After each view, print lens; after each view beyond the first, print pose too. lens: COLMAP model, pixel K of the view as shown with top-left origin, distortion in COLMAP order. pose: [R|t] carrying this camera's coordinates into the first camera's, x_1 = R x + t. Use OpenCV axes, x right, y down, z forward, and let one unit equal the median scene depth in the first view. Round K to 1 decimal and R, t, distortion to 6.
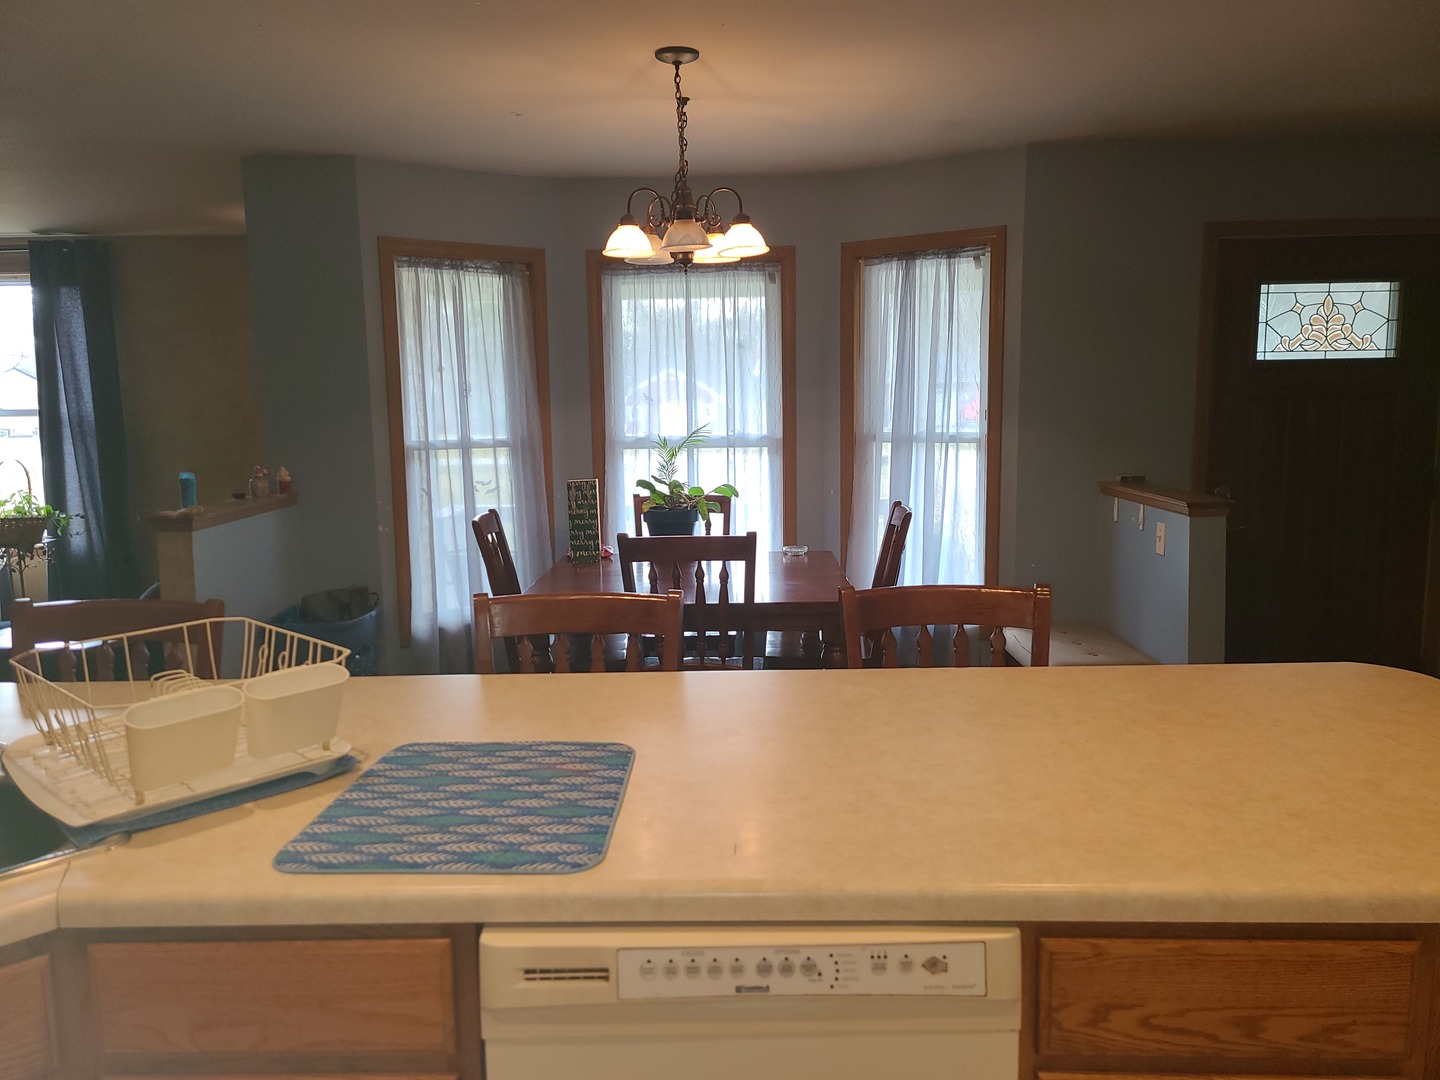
lens RADIAL K [[1071.6, 0, 712.0], [0, 1071.6, 540.4], [0, 0, 1]] dist [0.071166, -0.060294]
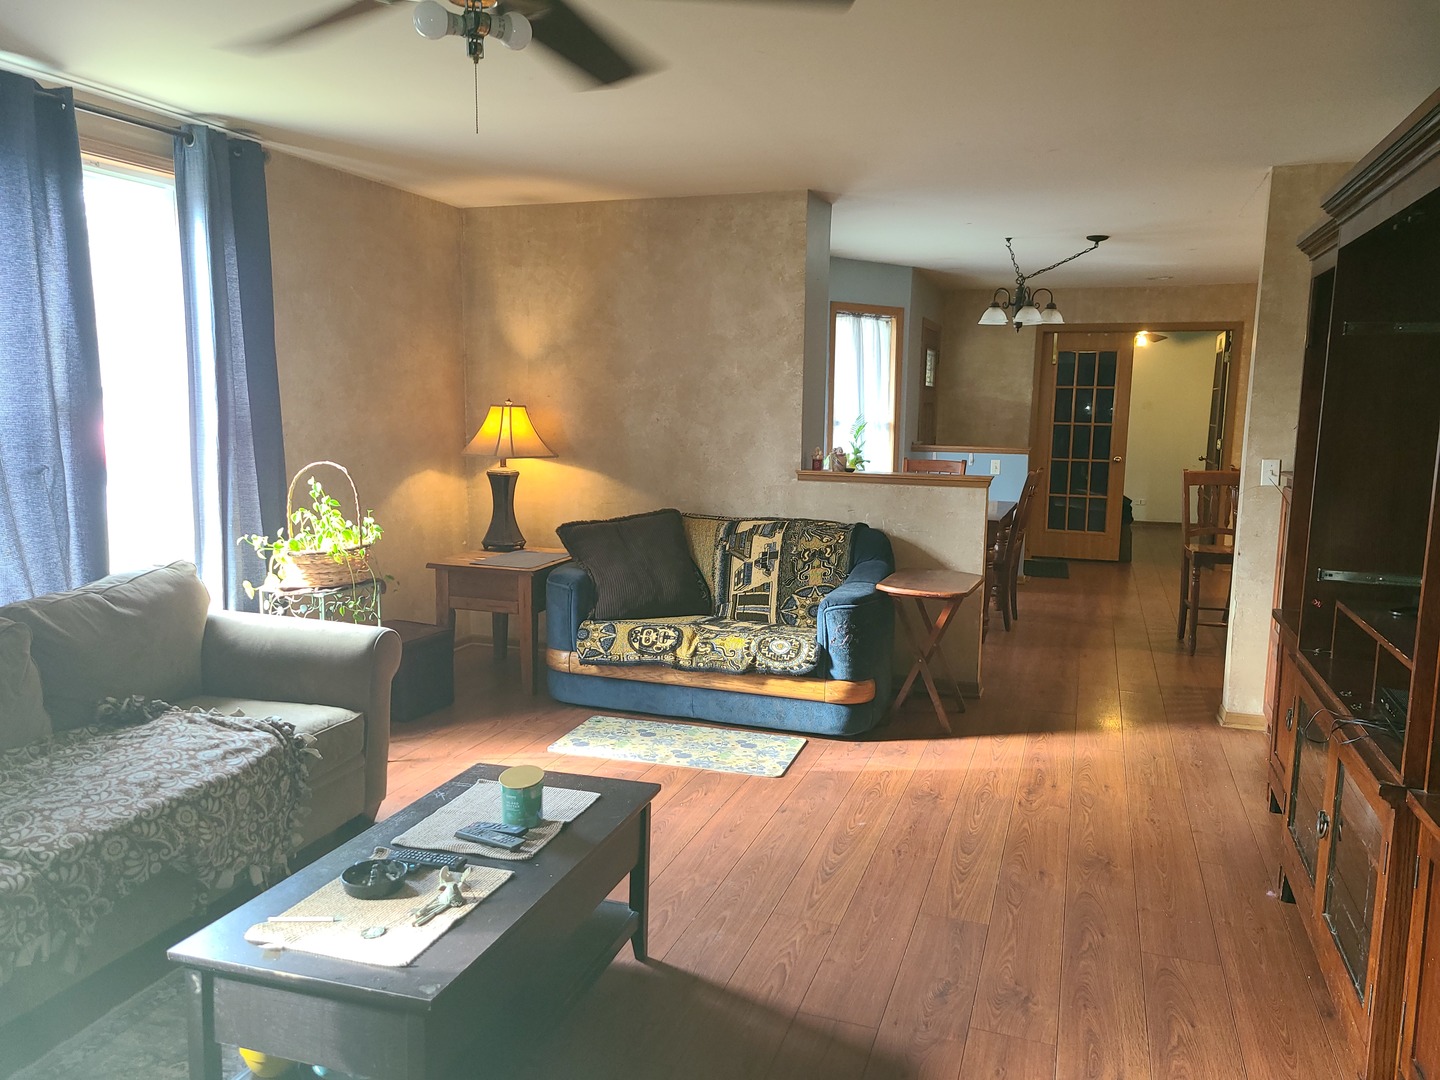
lens RADIAL K [[1073.0, 0, 711.9], [0, 1073.0, 546.0], [0, 0, 1]] dist [0.057015, -0.060249]
pose [[0.313604, -0.109689, 0.943197, -4.479684], [0.105648, 0.991169, 0.080141, -0.194539], [-0.943658, 0.074514, 0.322423, 2.075522]]
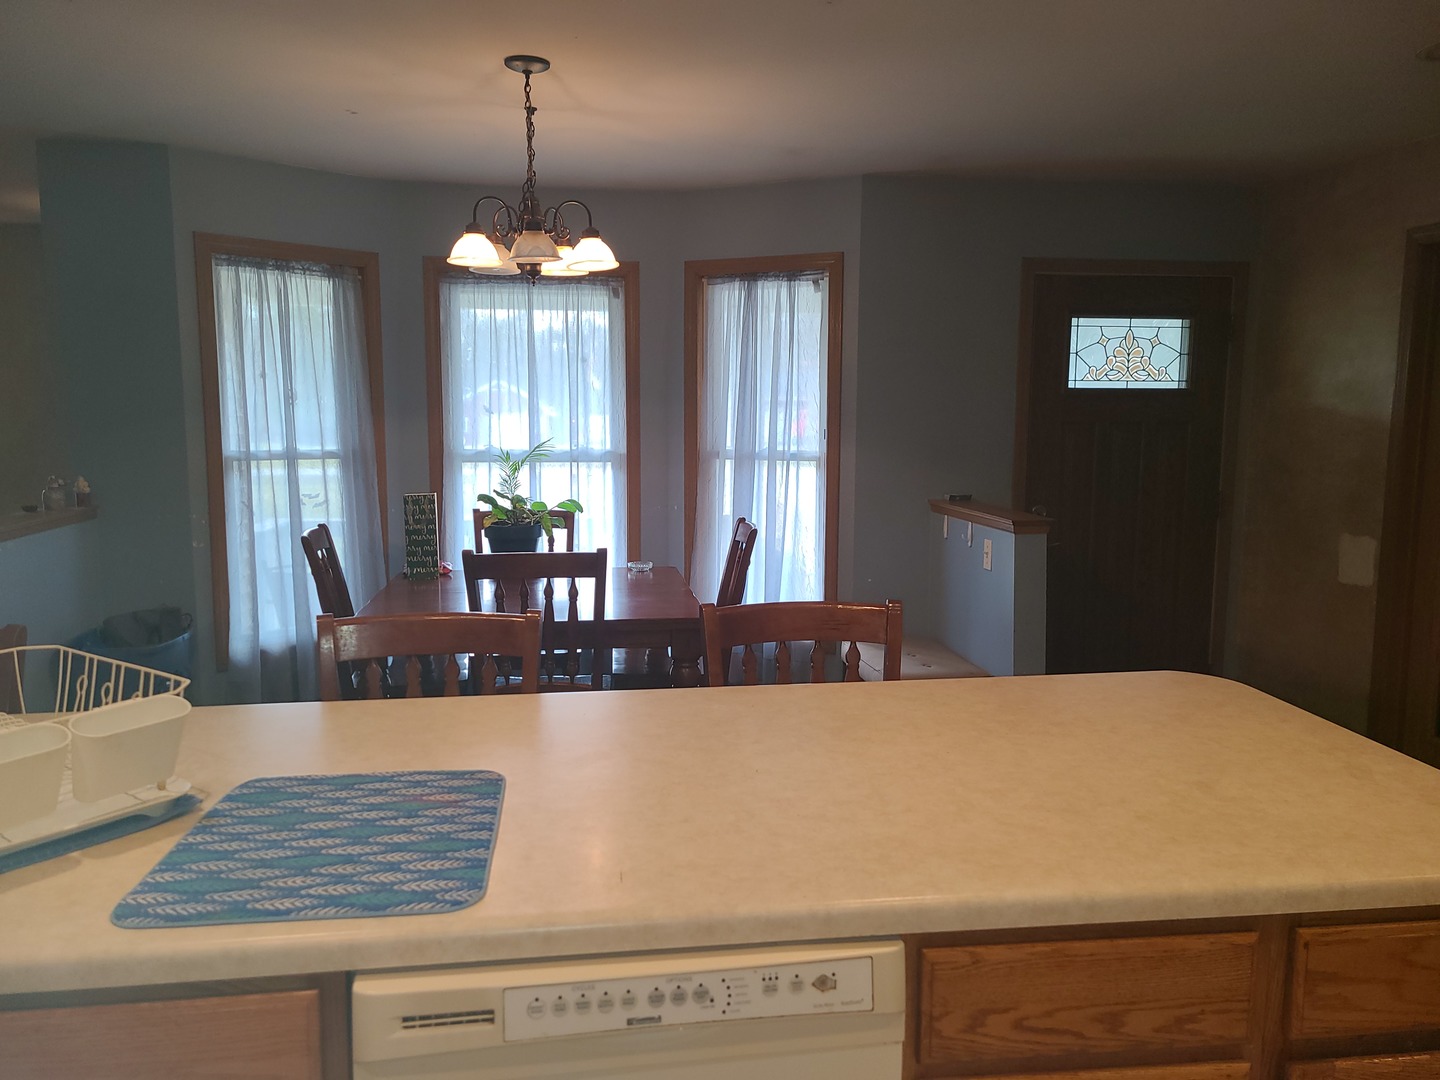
lens RADIAL K [[1071.6, 0, 712.0], [0, 1071.6, 540.4], [0, 0, 1]] dist [0.071166, -0.060294]
pose [[0.987391, 0.000960, 0.158295, -0.043258], [0.001081, 0.999917, -0.012806, -0.005317], [-0.158295, 0.012816, 0.987309, 0.012728]]
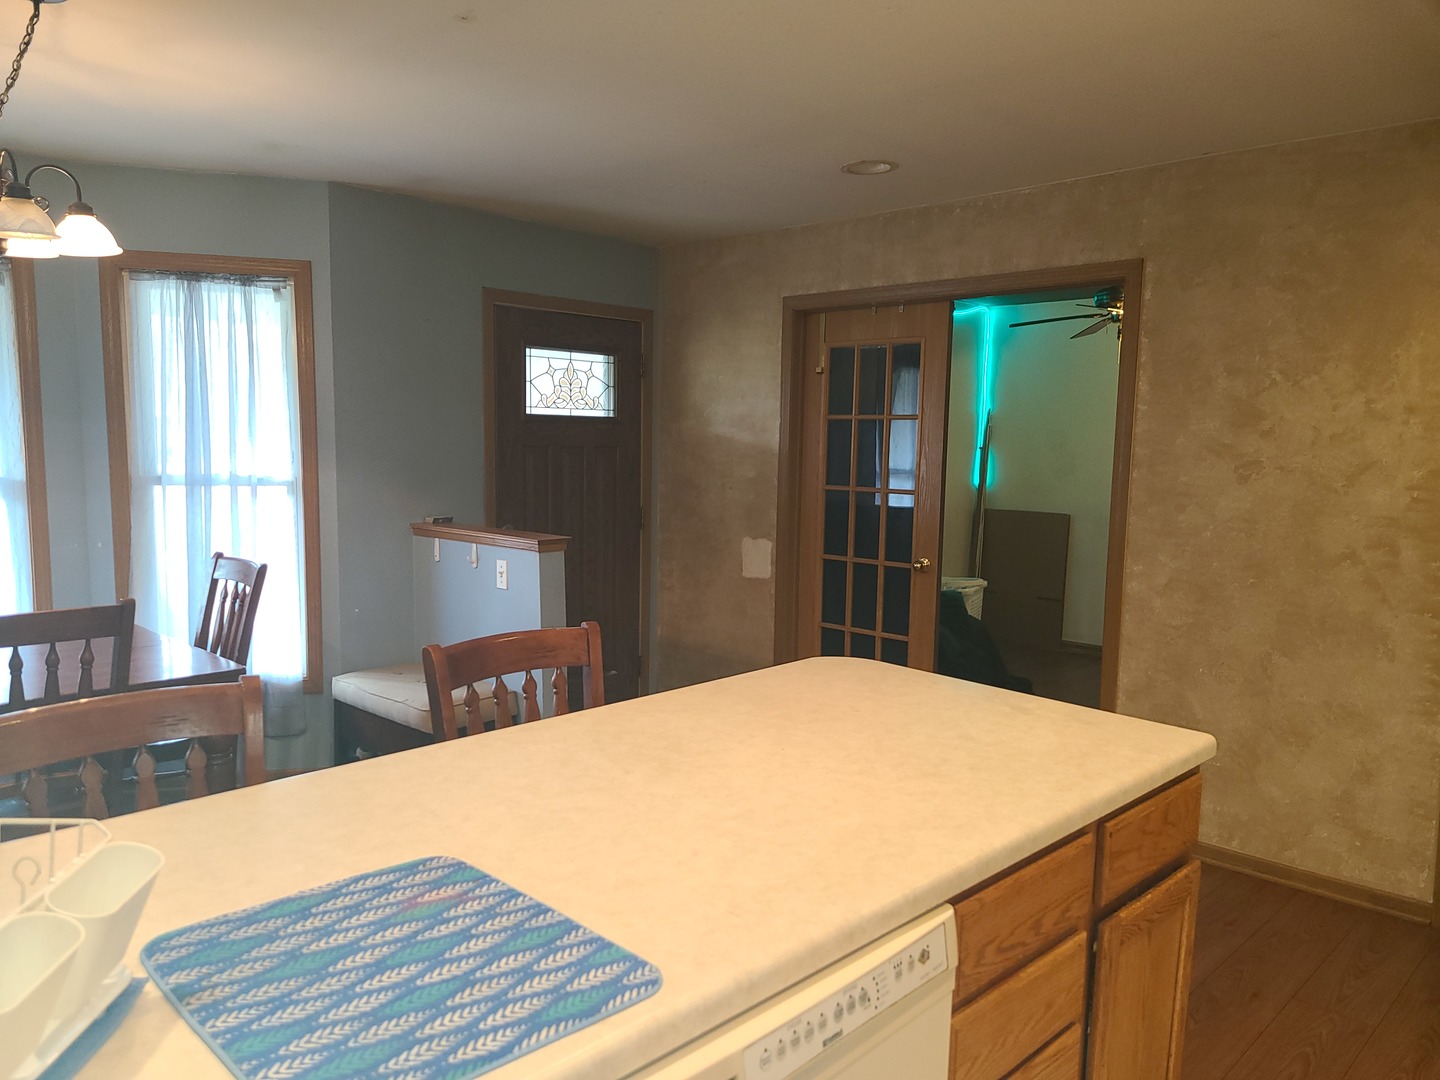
lens RADIAL K [[1072.3, 0, 693.1], [0, 1072.3, 552.0], [0, 0, 1]] dist [0.069366, -0.057794]
pose [[0.687508, -0.051171, 0.724371, -0.574039], [0.068793, 0.997617, 0.005181, -0.040052], [-0.722910, 0.046270, 0.689391, 0.280639]]
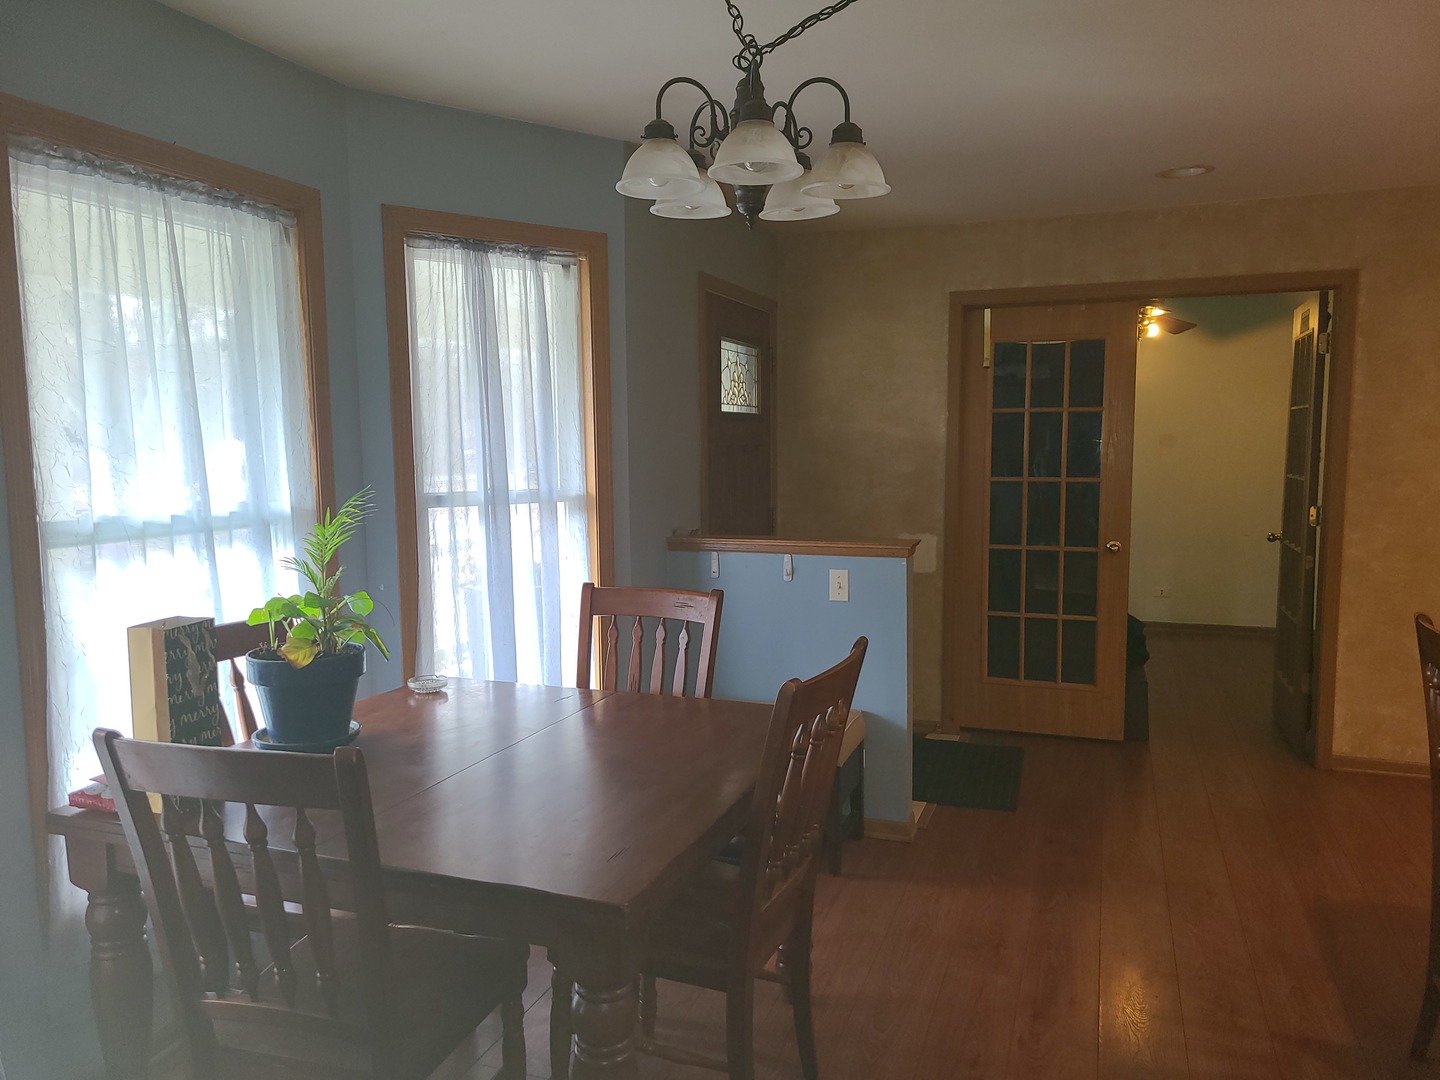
lens RADIAL K [[1073.0, 0, 711.9], [0, 1073.0, 546.0], [0, 0, 1]] dist [0.057015, -0.060249]
pose [[0.328928, -0.082273, 0.940764, -1.347529], [0.125139, 0.991210, 0.042931, -0.231208], [-0.936027, 0.103605, 0.336332, 1.882812]]
